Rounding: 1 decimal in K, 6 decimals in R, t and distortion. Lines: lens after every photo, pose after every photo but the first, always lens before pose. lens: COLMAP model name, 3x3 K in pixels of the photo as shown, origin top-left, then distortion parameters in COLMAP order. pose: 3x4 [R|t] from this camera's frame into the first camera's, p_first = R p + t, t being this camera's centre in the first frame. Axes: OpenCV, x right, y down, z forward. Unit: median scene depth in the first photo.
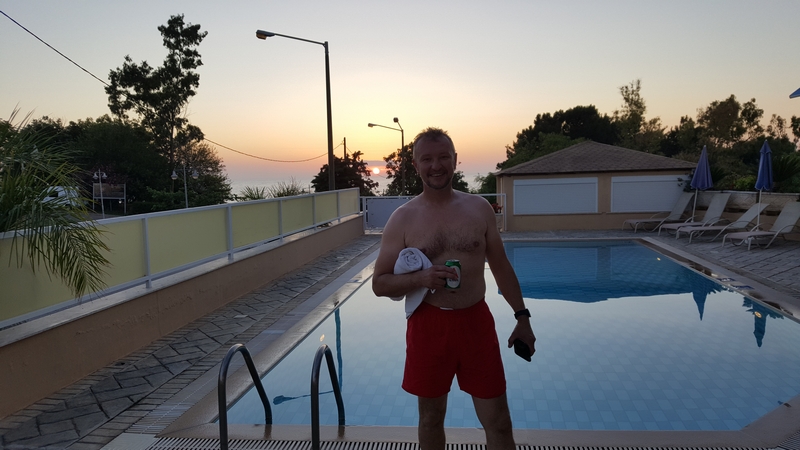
lens RADIAL K [[616.2, 0, 400.0], [0, 616.2, 225.0], [0, 0, 1]] dist [0.083868, -0.238190]
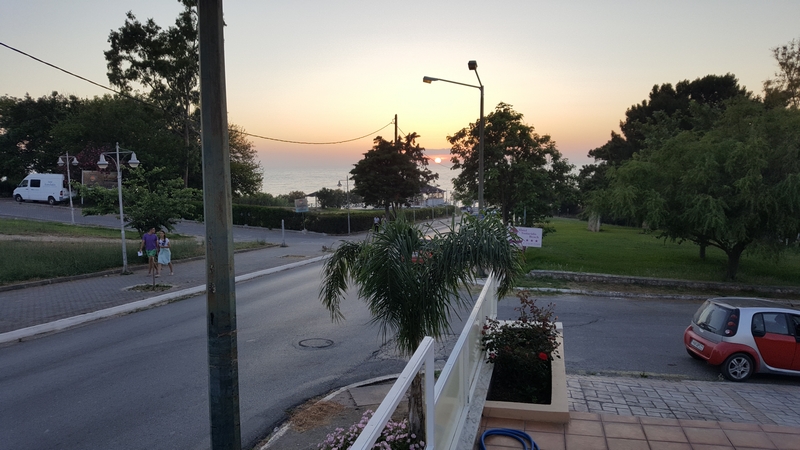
lens RADIAL K [[616.2, 0, 400.0], [0, 616.2, 225.0], [0, 0, 1]] dist [0.083868, -0.238190]
pose [[0.995166, 0.021330, -0.095864, -0.007846], [-0.019695, 0.999645, 0.017967, -0.017888], [0.096213, -0.015992, 0.995232, 0.226726]]
